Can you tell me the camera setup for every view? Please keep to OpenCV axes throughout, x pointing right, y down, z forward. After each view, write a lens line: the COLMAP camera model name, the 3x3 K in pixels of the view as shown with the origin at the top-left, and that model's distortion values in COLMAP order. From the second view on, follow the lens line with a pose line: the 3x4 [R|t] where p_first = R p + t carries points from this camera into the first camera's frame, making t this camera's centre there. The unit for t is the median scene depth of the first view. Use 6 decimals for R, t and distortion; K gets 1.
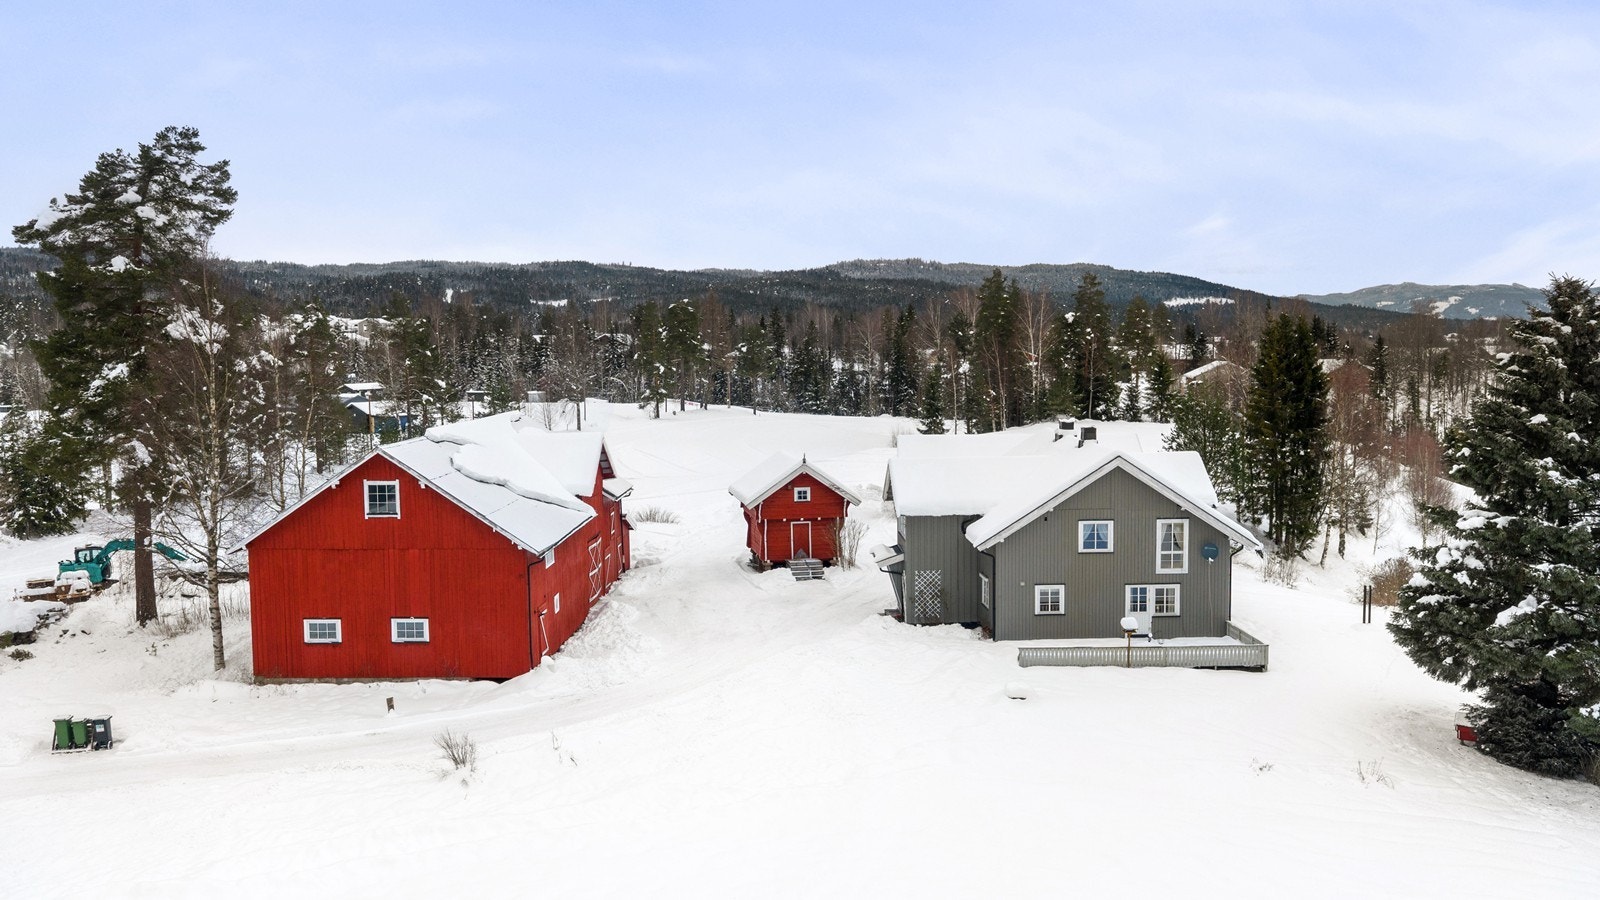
lens RADIAL K [[1344.8, 0, 807.4], [0, 1344.8, 452.6], [0, 0, 1]] dist [0.039040, -0.084064]
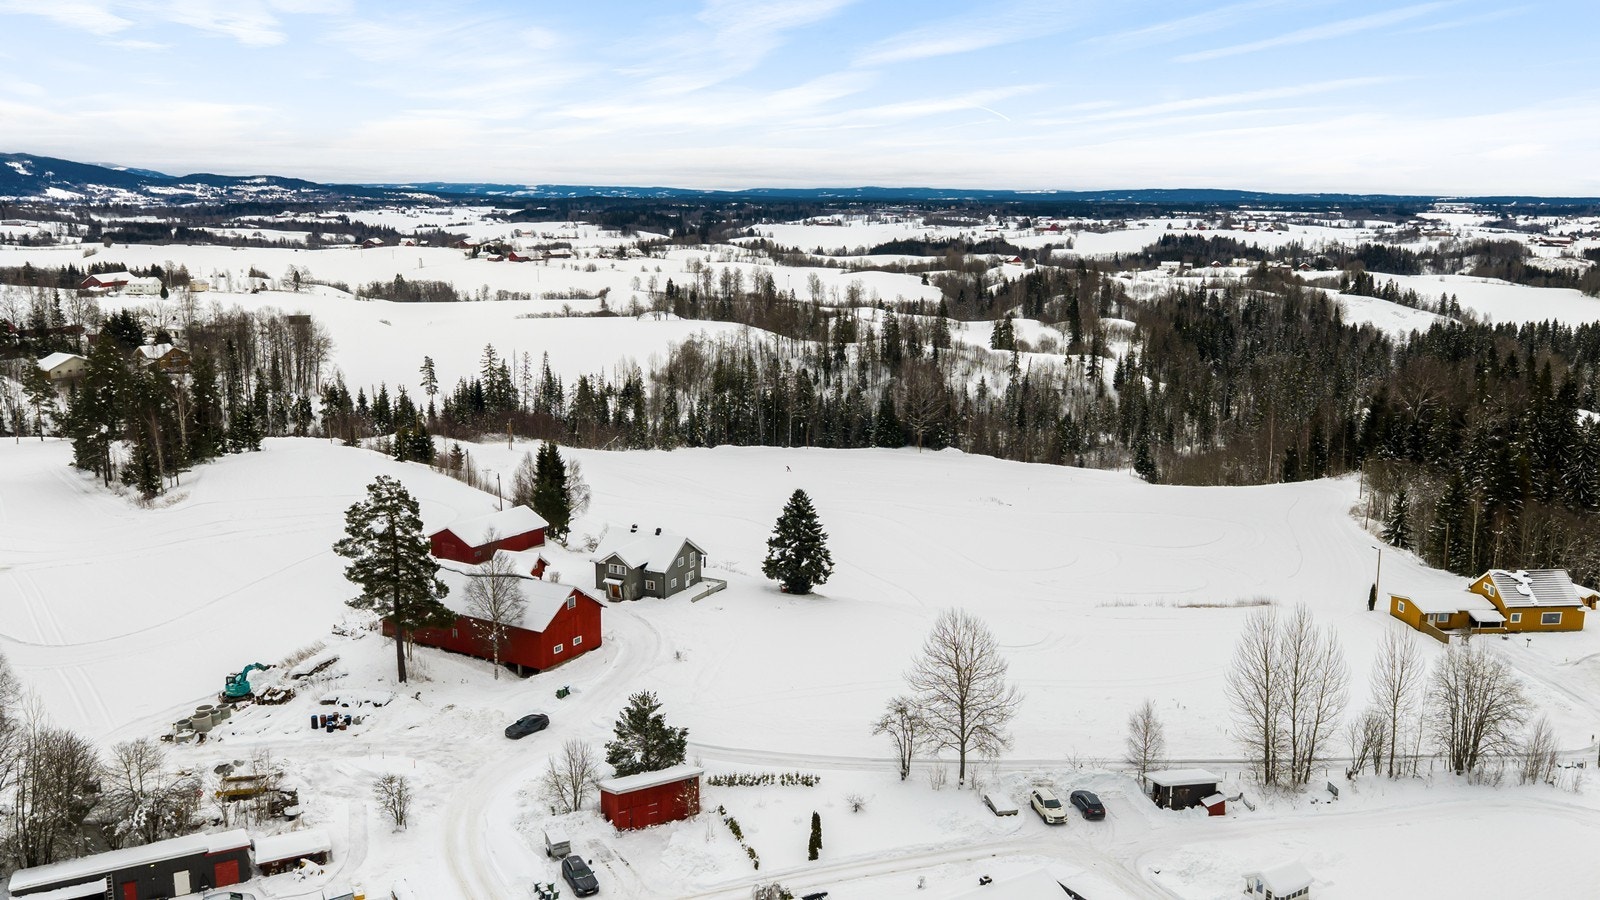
lens RADIAL K [[1310.6, 0, 791.4], [0, 1310.6, 446.4], [0, 0, 1]] dist [0.020080, -0.050368]
pose [[0.490854, -0.148843, 0.858433, -2.472674], [0.061431, 0.988759, 0.136314, -0.667285], [-0.869073, -0.014176, 0.494480, -0.898095]]
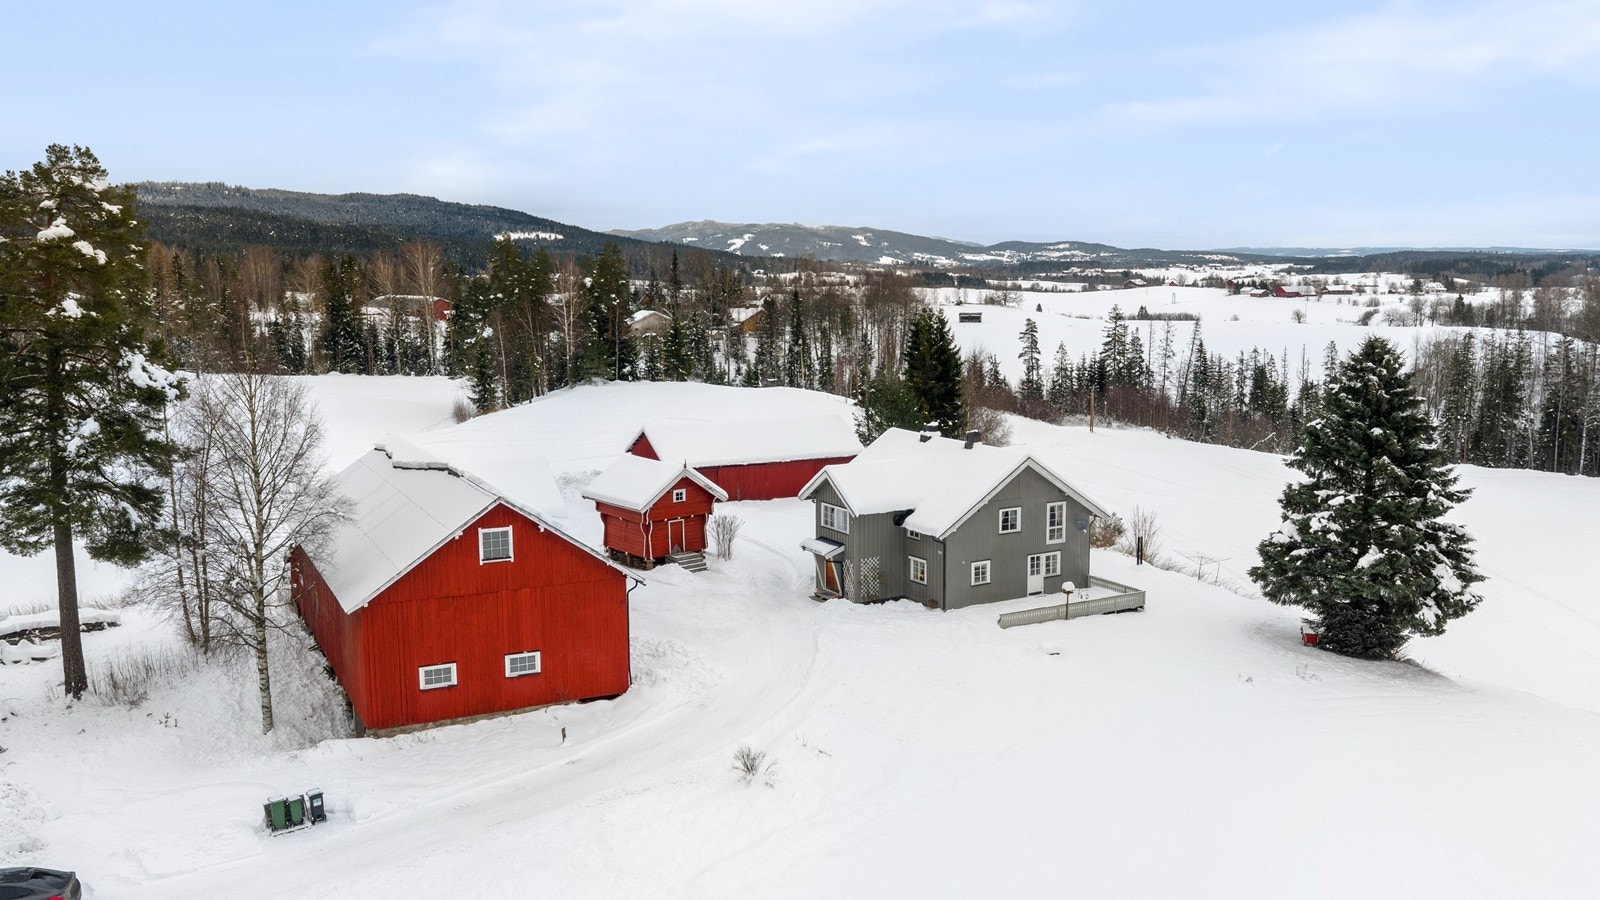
lens RADIAL K [[1344.8, 0, 807.4], [0, 1344.8, 452.6], [0, 0, 1]] dist [0.039040, -0.084064]
pose [[0.882484, -0.060875, 0.466386, -0.549945], [0.037717, 0.997555, 0.058838, -0.084880], [-0.468827, -0.034333, 0.882623, -0.040878]]
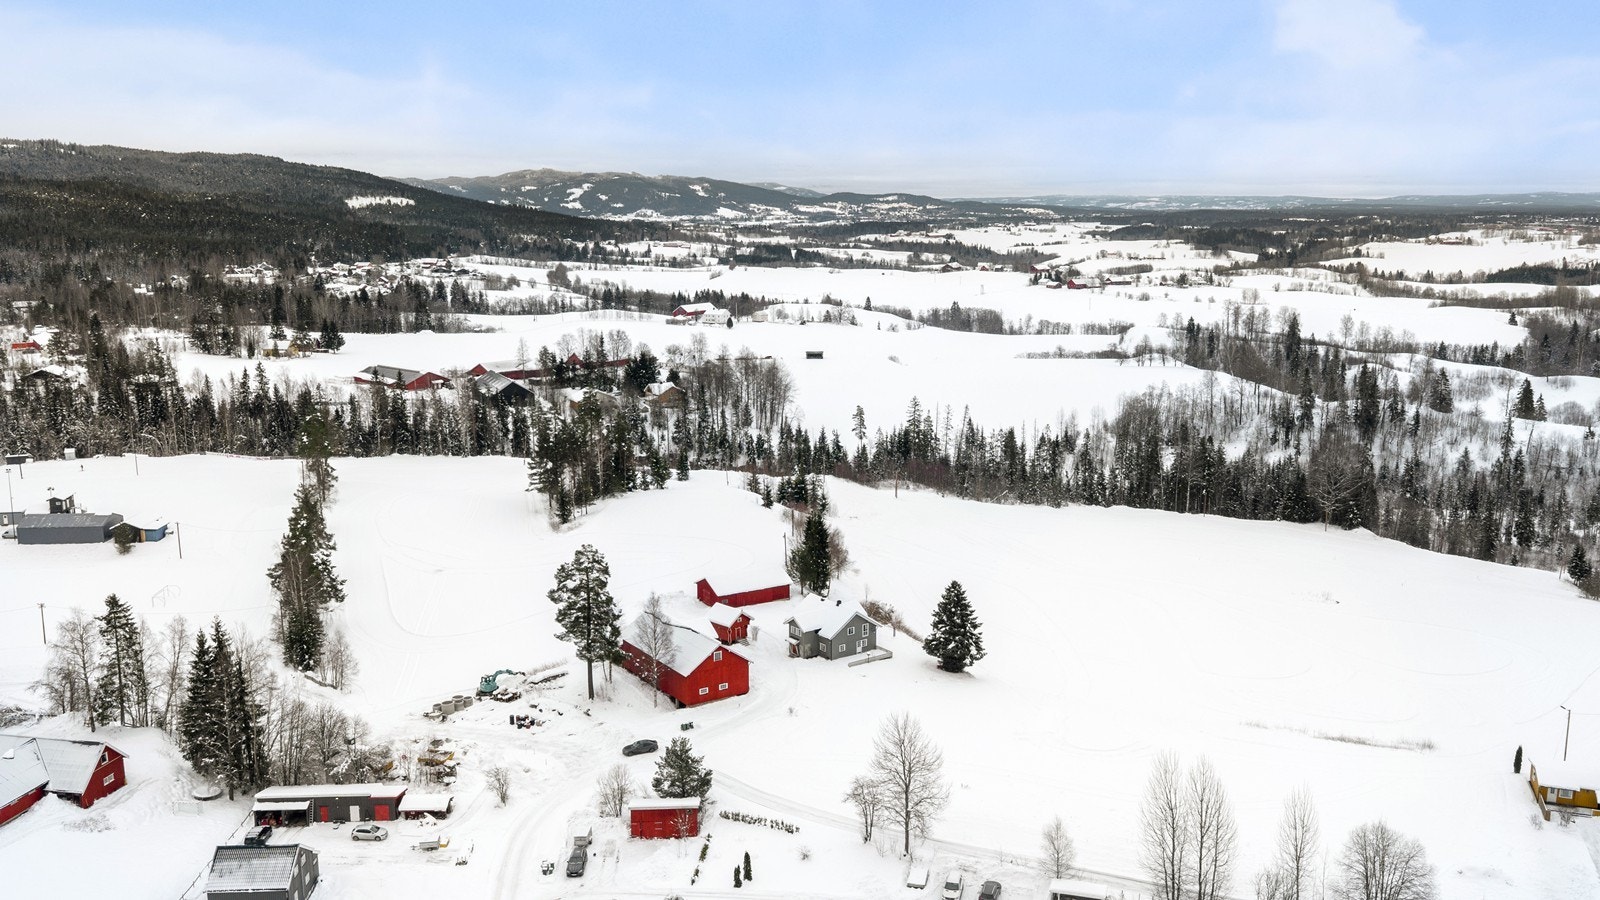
lens RADIAL K [[1310.6, 0, 791.4], [0, 1310.6, 446.4], [0, 0, 1]] dist [0.020080, -0.050368]
pose [[0.825503, -0.095376, 0.556281, -2.100462], [0.045096, 0.993613, 0.103436, -0.916482], [-0.562593, -0.060300, 0.824532, -2.154197]]
